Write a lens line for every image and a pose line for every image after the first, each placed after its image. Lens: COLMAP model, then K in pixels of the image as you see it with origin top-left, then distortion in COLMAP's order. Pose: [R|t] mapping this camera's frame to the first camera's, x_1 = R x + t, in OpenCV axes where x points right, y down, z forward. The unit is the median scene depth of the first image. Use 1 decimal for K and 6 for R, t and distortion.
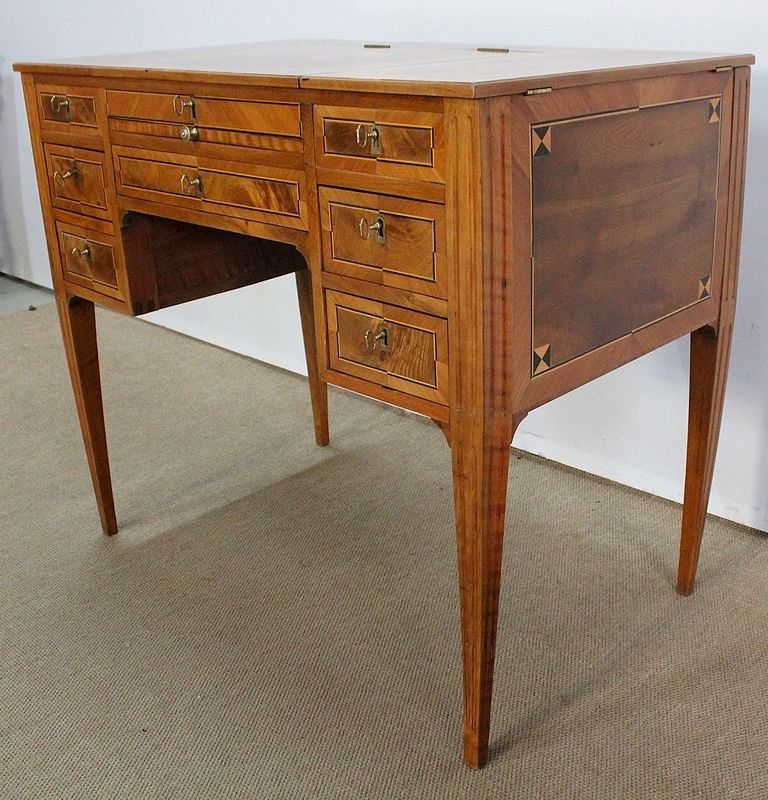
lens RADIAL K [[1011.5, 0, 434.6], [0, 1011.5, 385.5], [0, 0, 1]] dist [-0.130035, 0.072269]
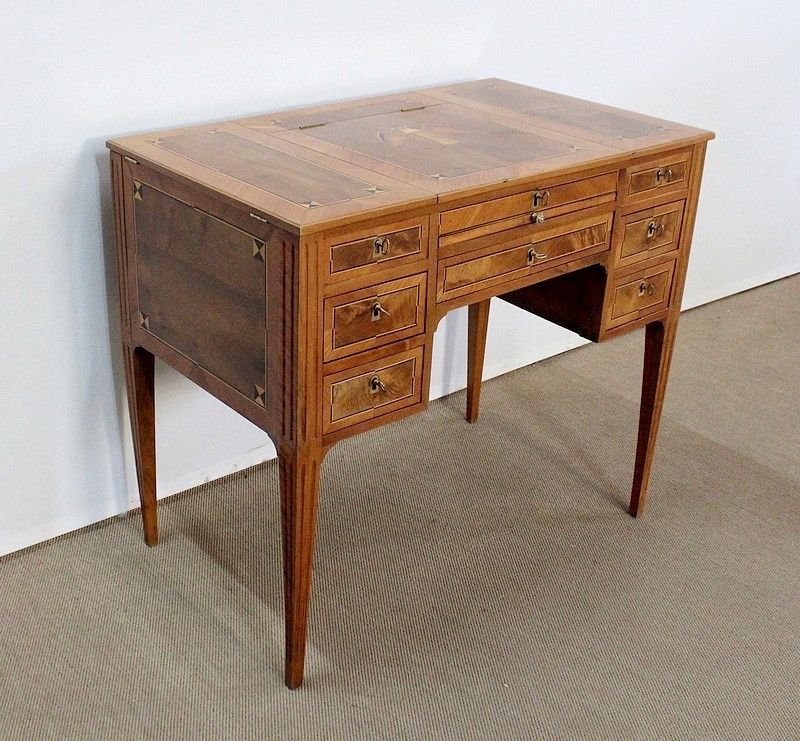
lens RADIAL K [[1142.6, 0, 259.9], [0, 1142.6, 381.6], [0, 0, 1]] dist [-0.125807, 0.048986]
pose [[0.200768, -0.415056, 0.887367, -1.821947], [0.360271, 0.873615, 0.327112, -0.723223], [-0.910987, 0.254019, 0.324927, 0.966408]]
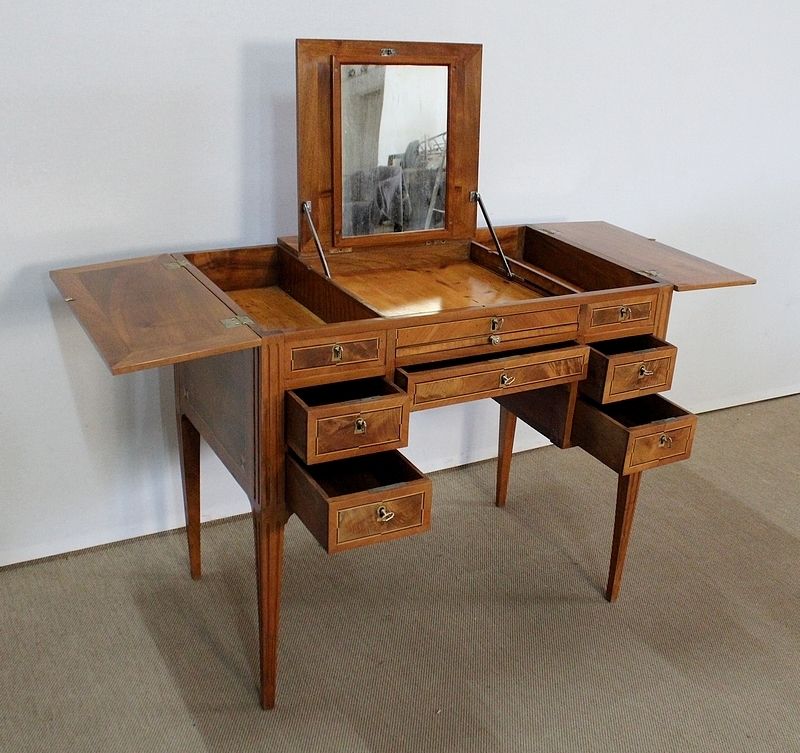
lens RADIAL K [[1004.8, 0, 420.1], [0, 1004.8, 395.0], [0, 0, 1]] dist [-0.123982, 0.031145]
pose [[0.294441, -0.339588, 0.893300, -1.813951], [0.289708, 0.922469, 0.255186, -0.646184], [-0.910699, 0.183659, 0.369994, 0.581382]]
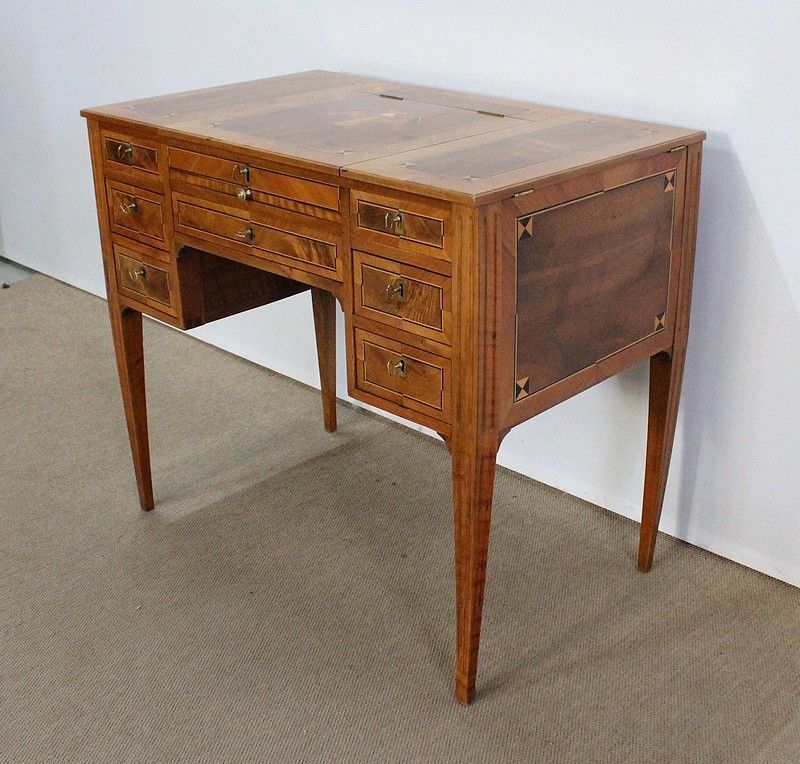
lens RADIAL K [[1133.2, 0, 414.7], [0, 1133.2, 383.5], [0, 0, 1]] dist [-0.139303, 0.020231]
pose [[0.999810, 0.018338, -0.006624, -0.022000], [-0.018044, 0.998954, 0.042008, -0.086203], [0.007387, -0.041880, 0.999095, -0.434513]]
